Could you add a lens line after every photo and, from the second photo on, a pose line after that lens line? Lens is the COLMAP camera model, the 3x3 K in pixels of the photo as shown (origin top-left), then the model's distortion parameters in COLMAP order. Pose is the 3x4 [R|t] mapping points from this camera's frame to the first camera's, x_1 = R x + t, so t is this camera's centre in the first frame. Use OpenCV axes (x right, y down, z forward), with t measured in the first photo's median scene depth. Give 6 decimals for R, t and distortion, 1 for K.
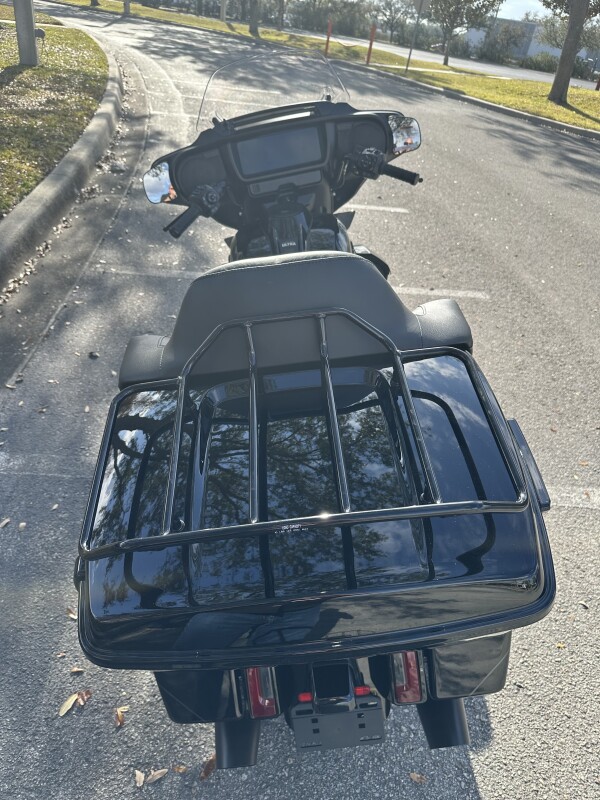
lens RADIAL K [[551.0, 0, 299.8], [0, 551.0, 397.3], [0, 0, 1]] dist [-0.004807, -0.006792]
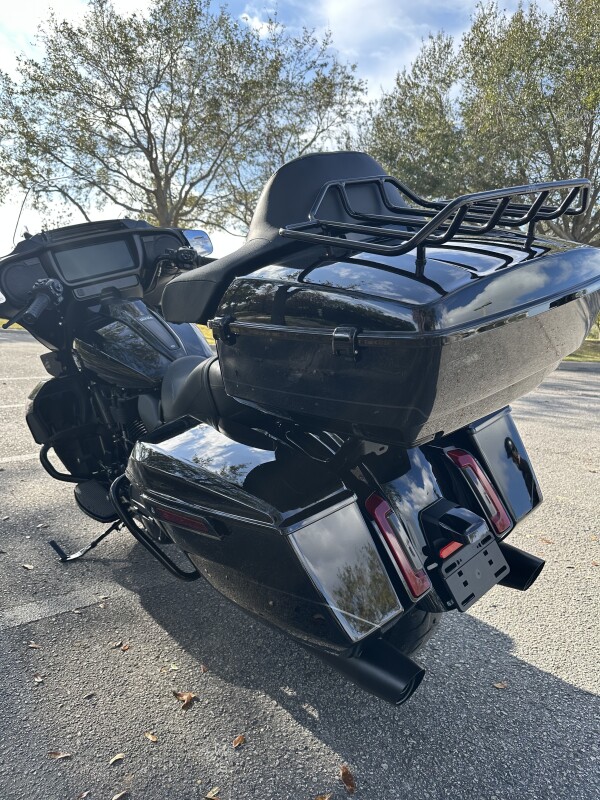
lens RADIAL K [[551.0, 0, 303.6], [0, 551.0, 400.1], [0, 0, 1]] dist [-0.004807, -0.006792]
pose [[0.802186, -0.182079, 0.568633, -0.382908], [0.383542, 0.887032, -0.257040, 0.233105], [-0.457595, 0.424288, 0.781400, 0.095321]]
